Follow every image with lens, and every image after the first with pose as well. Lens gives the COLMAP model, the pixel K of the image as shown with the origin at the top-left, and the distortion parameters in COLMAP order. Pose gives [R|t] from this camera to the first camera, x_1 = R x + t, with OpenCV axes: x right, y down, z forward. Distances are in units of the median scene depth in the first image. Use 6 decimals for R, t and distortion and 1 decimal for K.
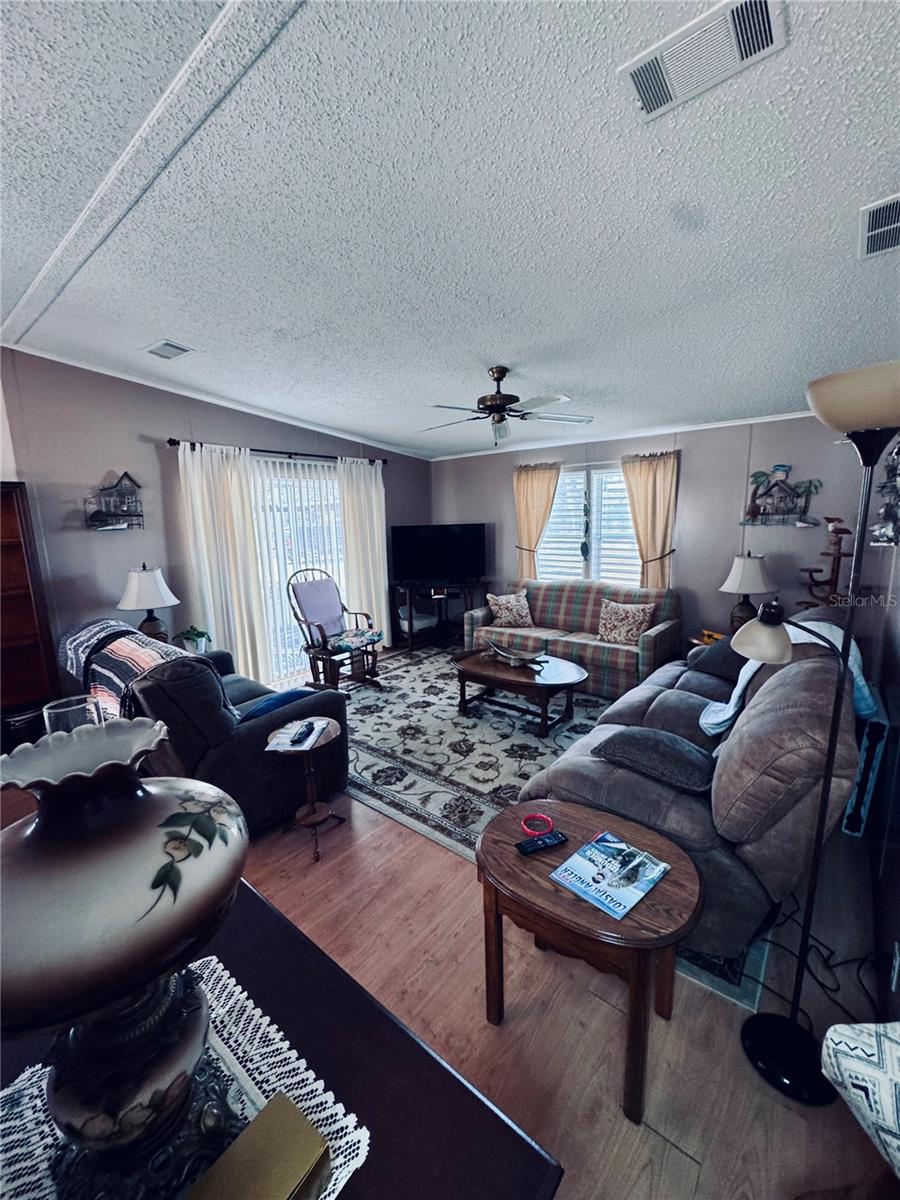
lens RADIAL K [[478.5, 0, 448.4], [0, 478.5, 606.1], [0, 0, 1]] dist [0.010418, 0.000103]
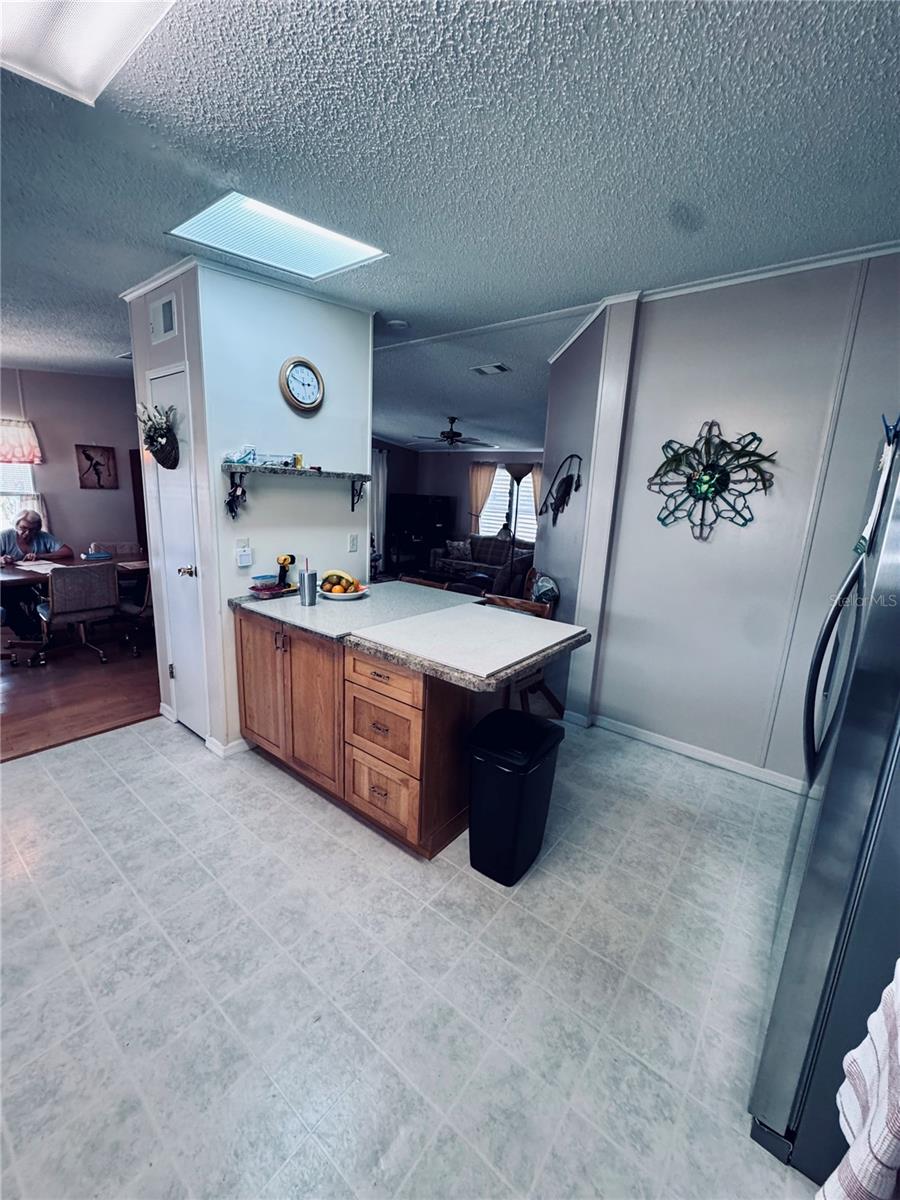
lens RADIAL K [[478.5, 0, 454.5], [0, 478.5, 596.1], [0, 0, 1]] dist [0.010418, 0.000103]
pose [[0.996297, 0.074286, 0.043291, 0.052797], [-0.075821, 0.996508, 0.034979, 0.107761], [-0.040542, -0.038132, 0.998450, -0.641528]]
